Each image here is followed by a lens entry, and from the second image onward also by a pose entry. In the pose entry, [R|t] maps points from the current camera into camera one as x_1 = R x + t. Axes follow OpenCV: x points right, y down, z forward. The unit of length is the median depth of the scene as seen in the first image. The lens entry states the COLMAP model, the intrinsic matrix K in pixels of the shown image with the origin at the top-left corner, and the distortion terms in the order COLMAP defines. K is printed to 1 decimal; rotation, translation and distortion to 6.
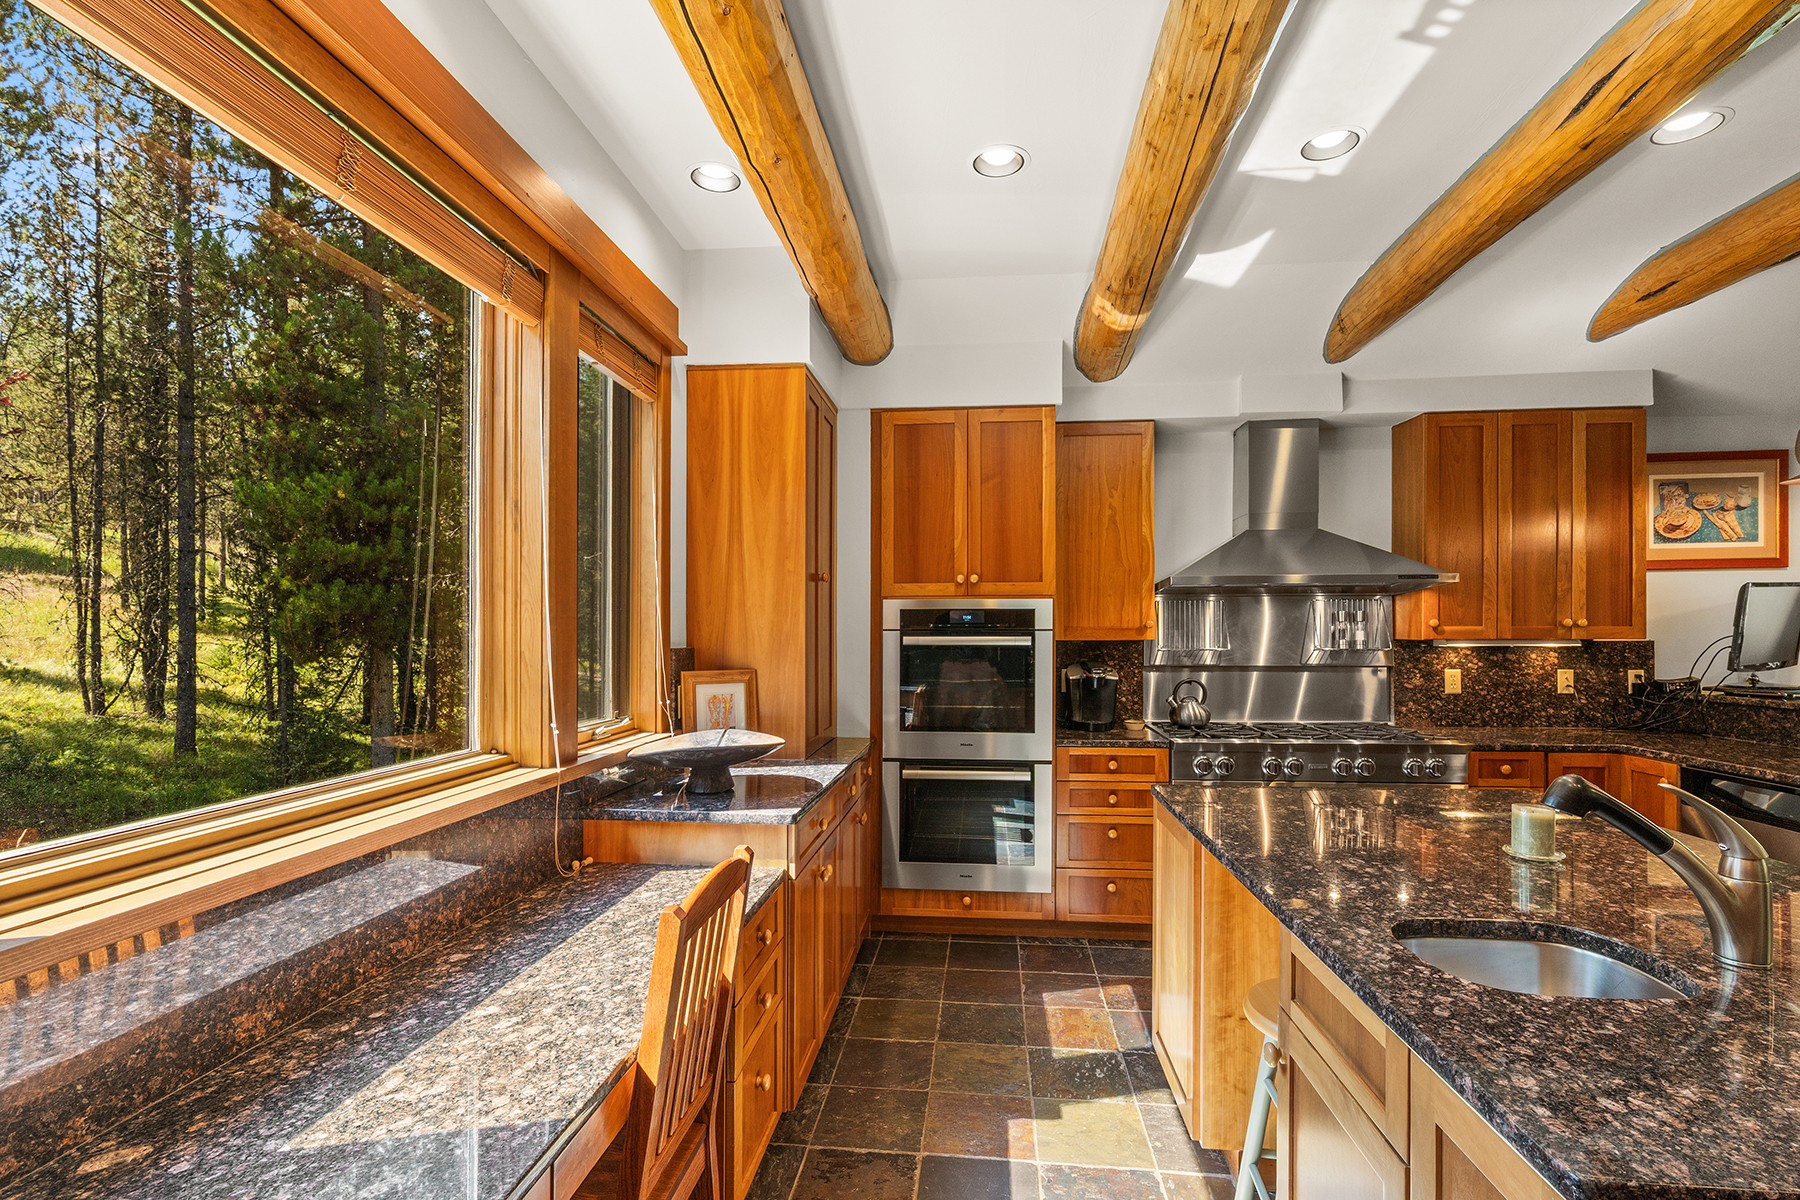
lens RADIAL K [[839.9, 0, 905.6], [0, 839.9, 630.7], [0, 0, 1]] dist [0.000852, 0.001105]
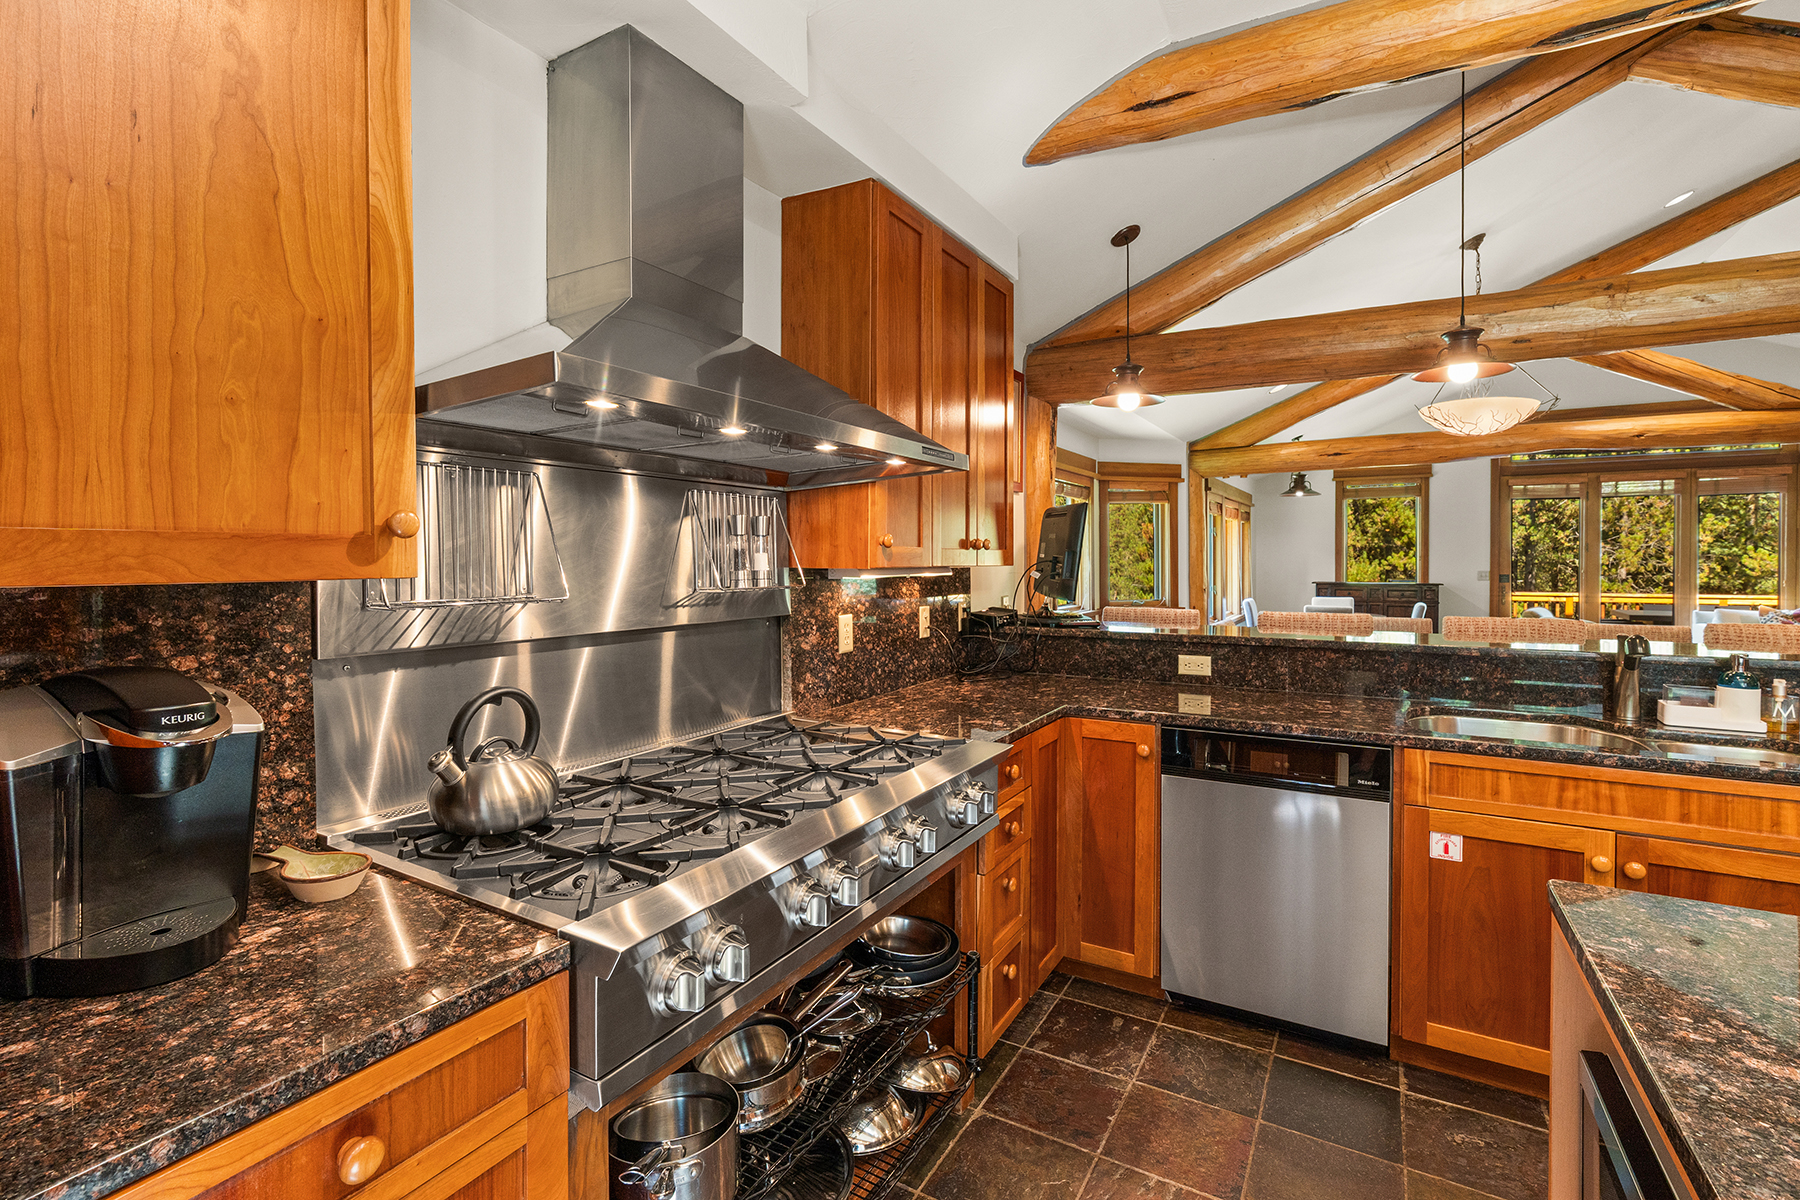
lens RADIAL K [[814.7, 0, 906.3], [0, 814.7, 568.6], [0, 0, 1]] dist [-0.005069, 0.000093]
pose [[0.415787, -0.009292, 0.909415, 0.108629], [-0.000081, 0.999947, 0.010254, 0.004727], [-0.909462, -0.004338, 0.415764, 0.722228]]
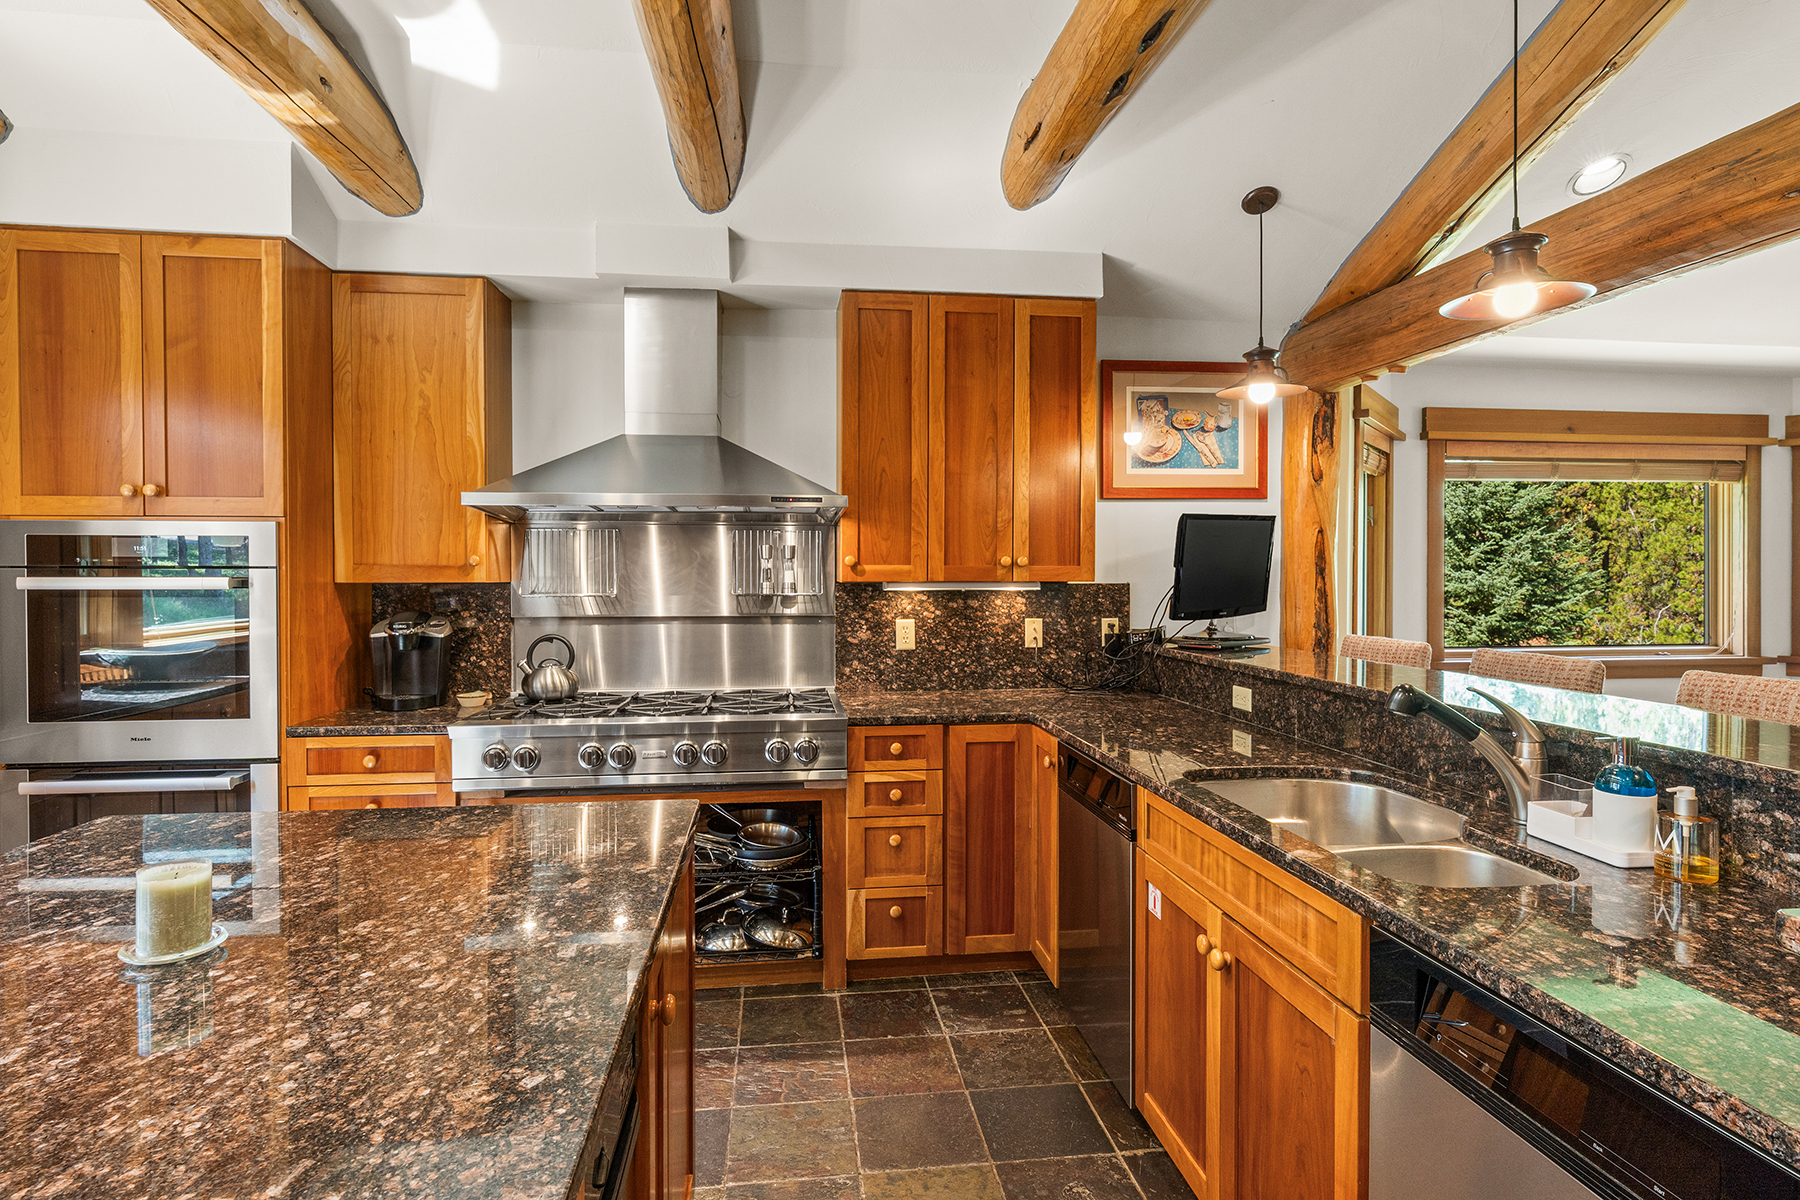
lens RADIAL K [[931.1, 0, 901.2], [0, 931.1, 587.1], [0, 0, 1]] dist [-0.005540, 0.001631]
pose [[0.976145, -0.001112, 0.217119, 0.469768], [-0.001791, 0.999912, 0.013172, 0.003929], [-0.217114, -0.013247, 0.976056, 0.141244]]
